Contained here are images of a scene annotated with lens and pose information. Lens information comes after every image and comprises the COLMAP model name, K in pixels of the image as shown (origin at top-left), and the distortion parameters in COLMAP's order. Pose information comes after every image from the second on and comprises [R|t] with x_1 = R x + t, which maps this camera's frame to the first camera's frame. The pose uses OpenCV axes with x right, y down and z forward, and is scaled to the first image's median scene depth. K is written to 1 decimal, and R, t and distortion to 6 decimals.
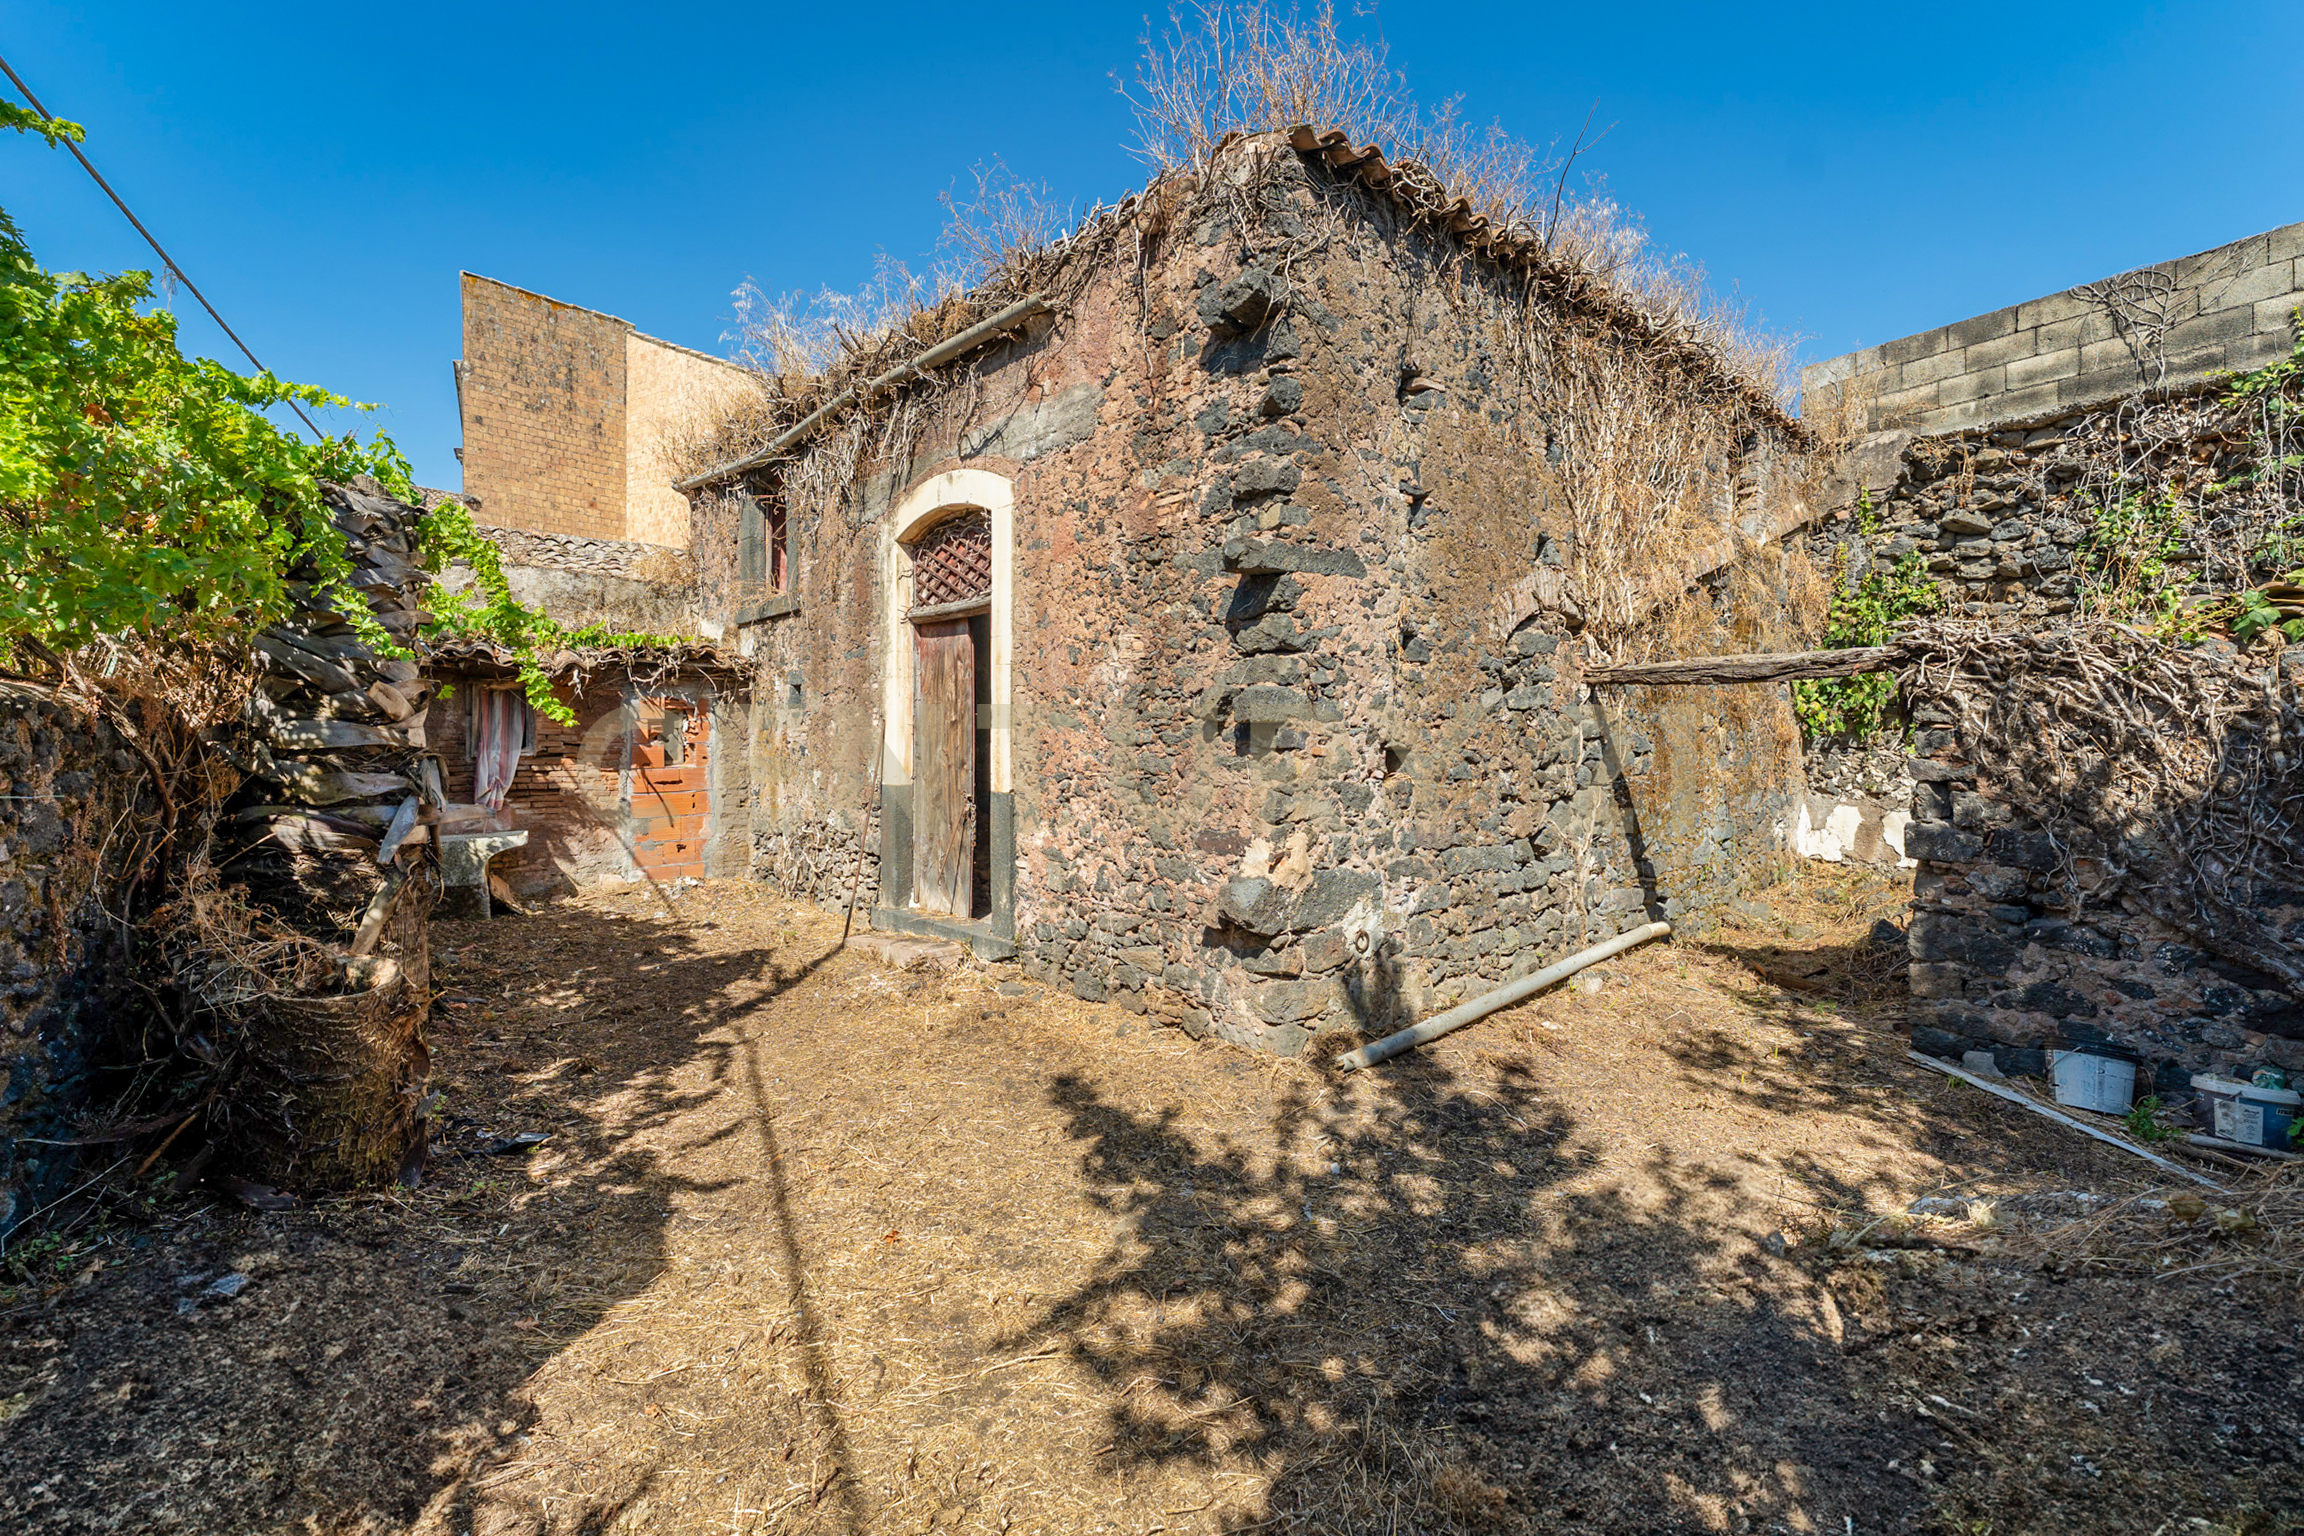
lens RADIAL K [[946.1, 0, 1169.9], [0, 946.1, 757.5], [0, 0, 1]] dist [-0.003244, -0.000203]
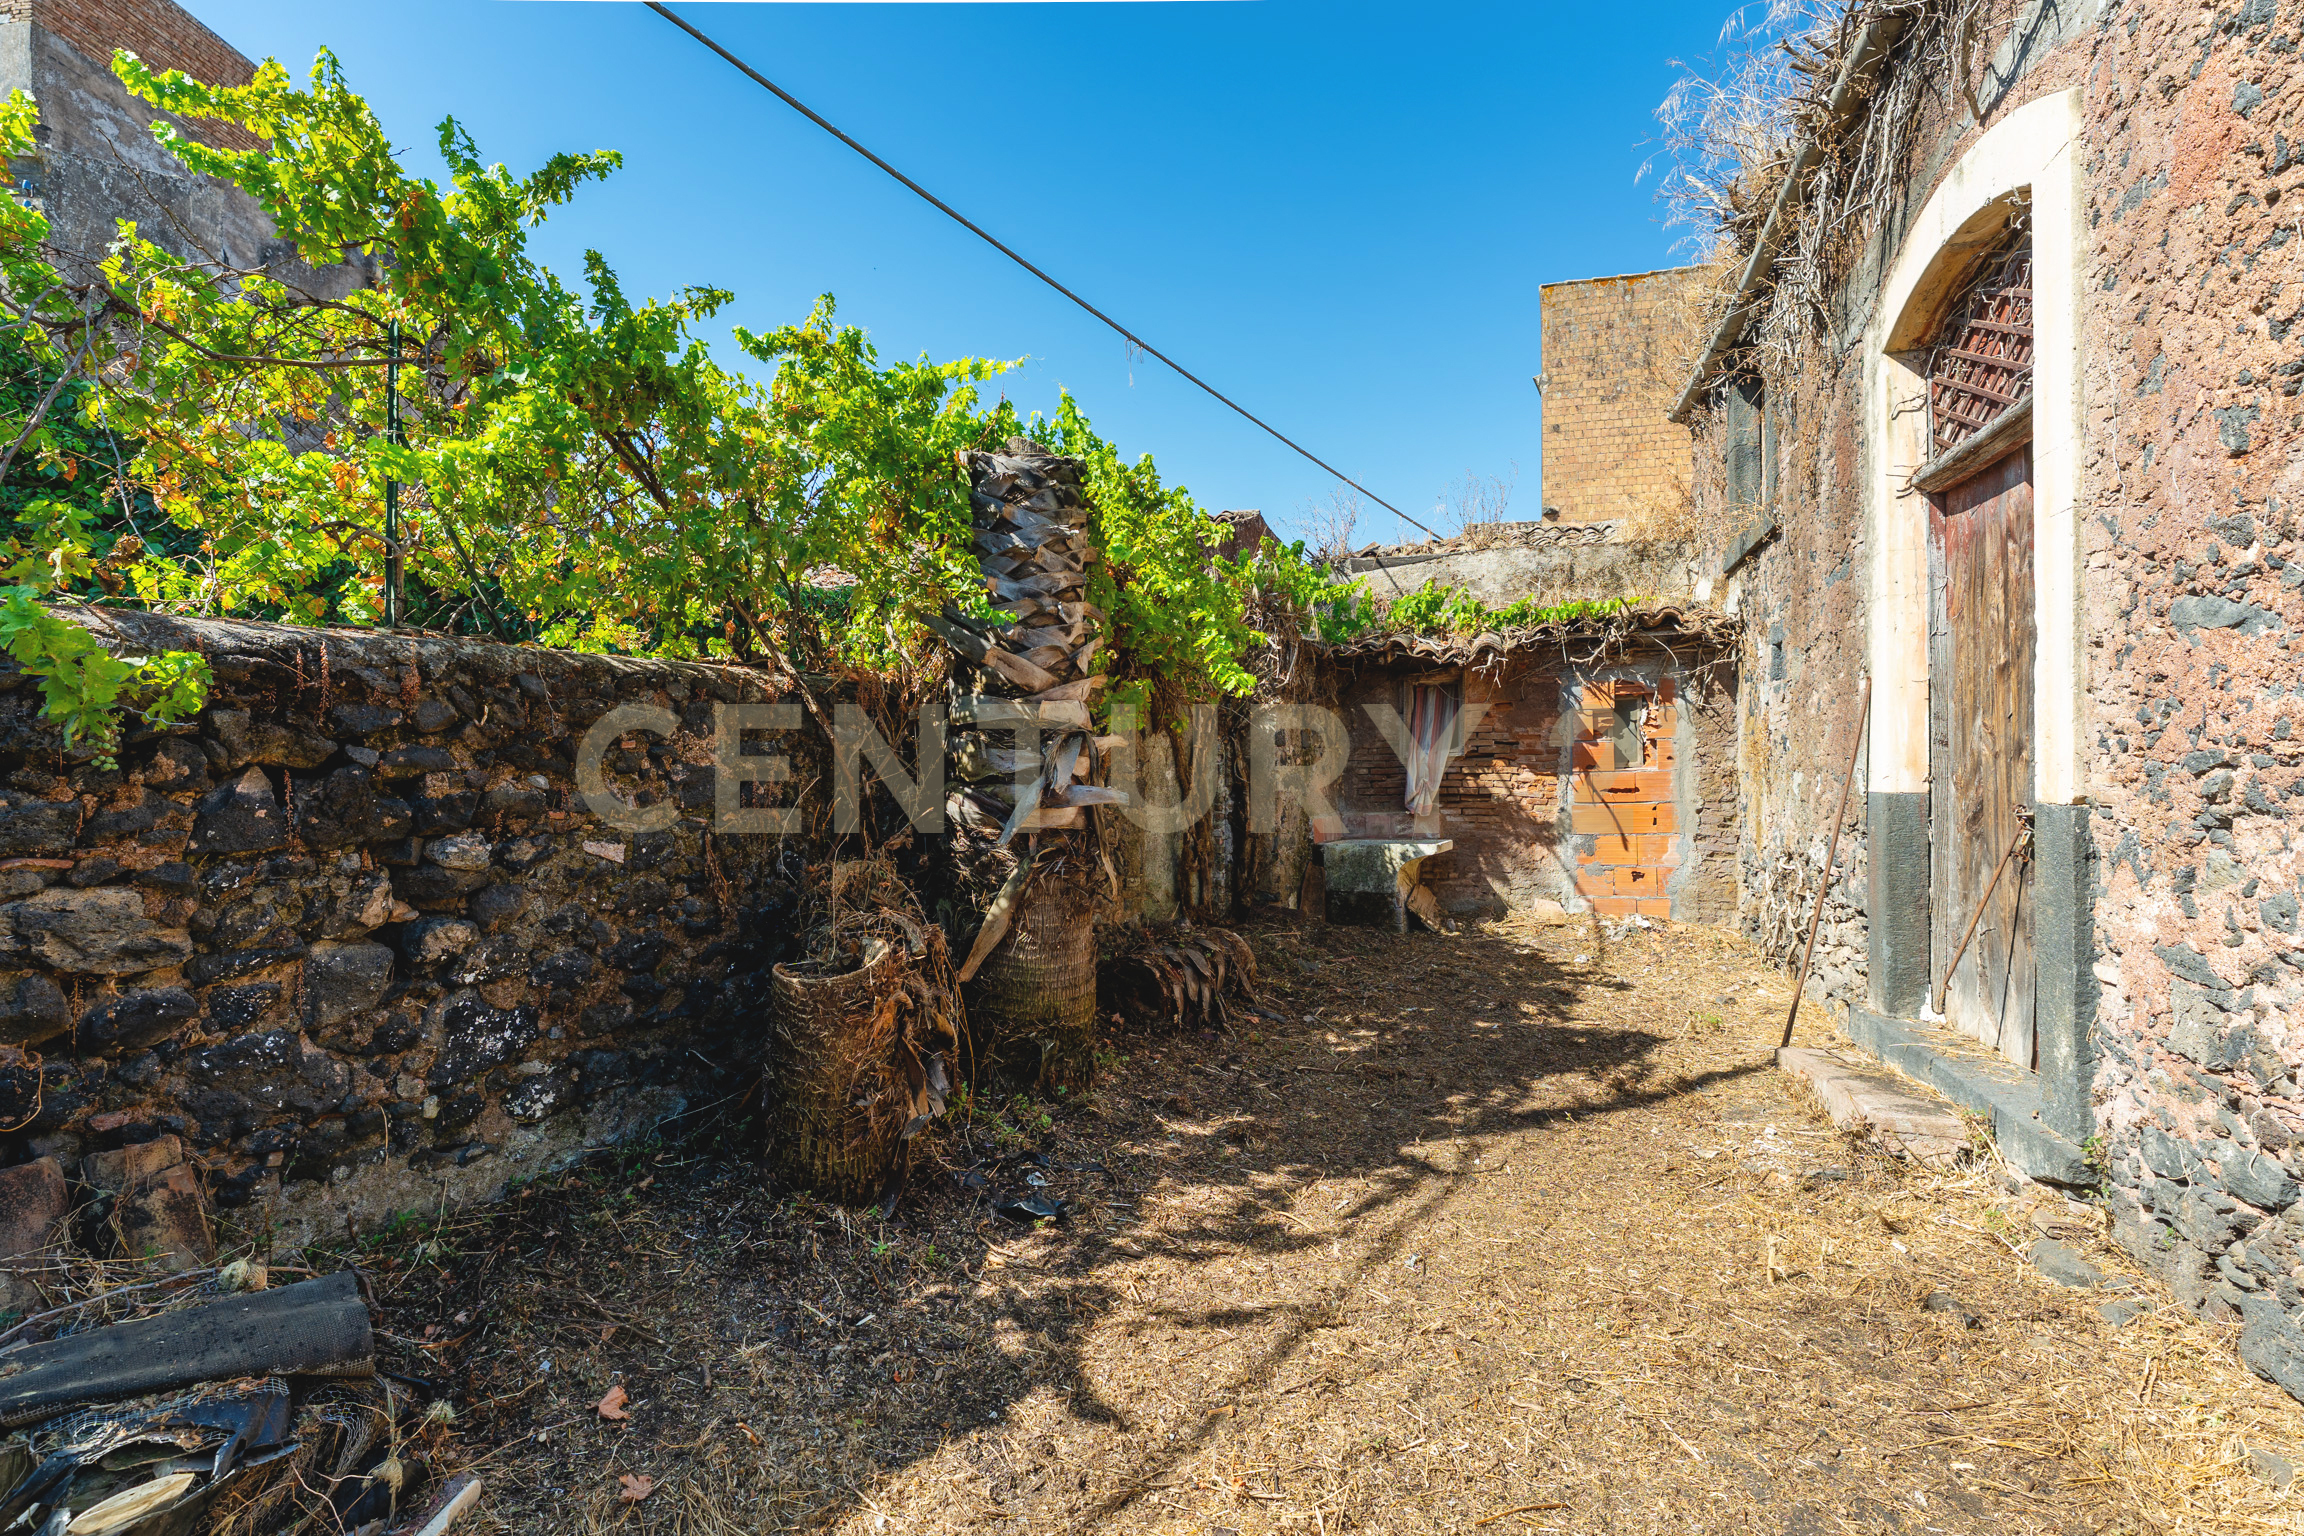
lens RADIAL K [[1005.7, 0, 1120.5], [0, 1005.7, 770.0], [0, 0, 1]] dist [-0.003994, -0.000209]
pose [[0.423707, -0.006846, -0.905773, 0.063244], [-0.003426, 0.999952, -0.009161, 0.027982], [0.905793, 0.006985, 0.423663, 0.422364]]
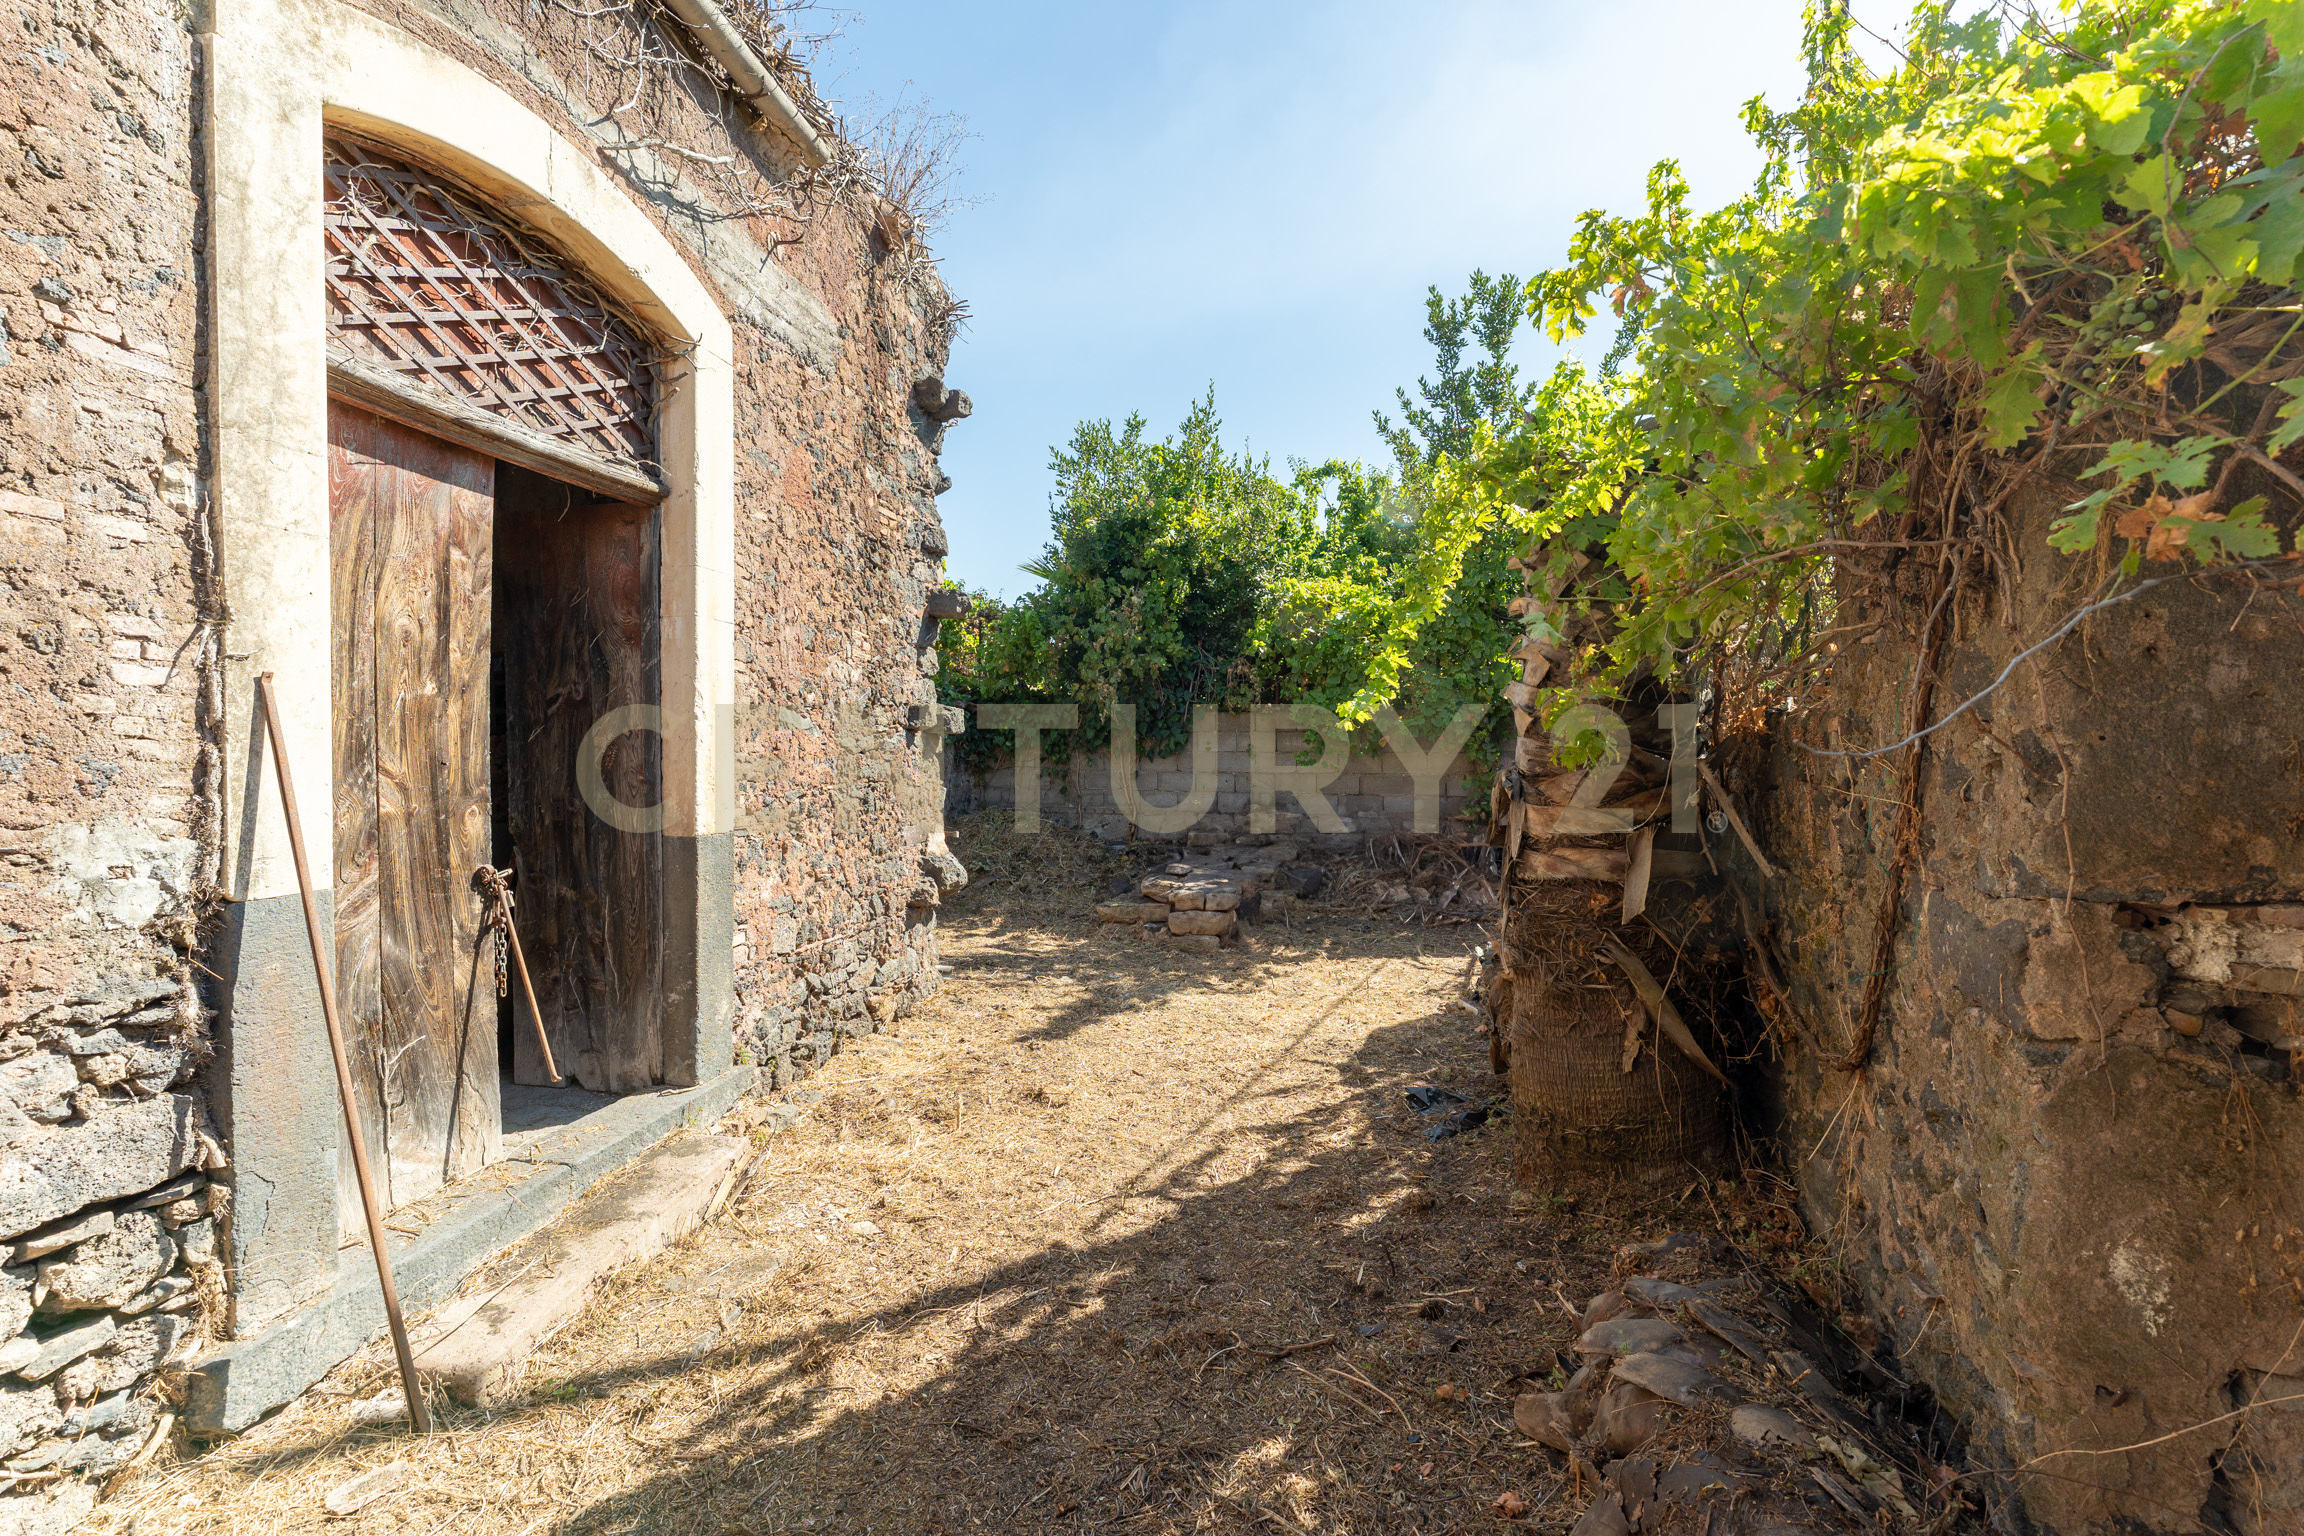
lens RADIAL K [[946.1, 0, 1169.9], [0, 946.1, 757.5], [0, 0, 1]] dist [-0.003244, -0.000203]
pose [[-0.602598, -0.018422, 0.797832, -0.864769], [0.000394, 0.999727, 0.023381, -0.025707], [-0.798045, 0.014403, -0.602426, 1.178583]]
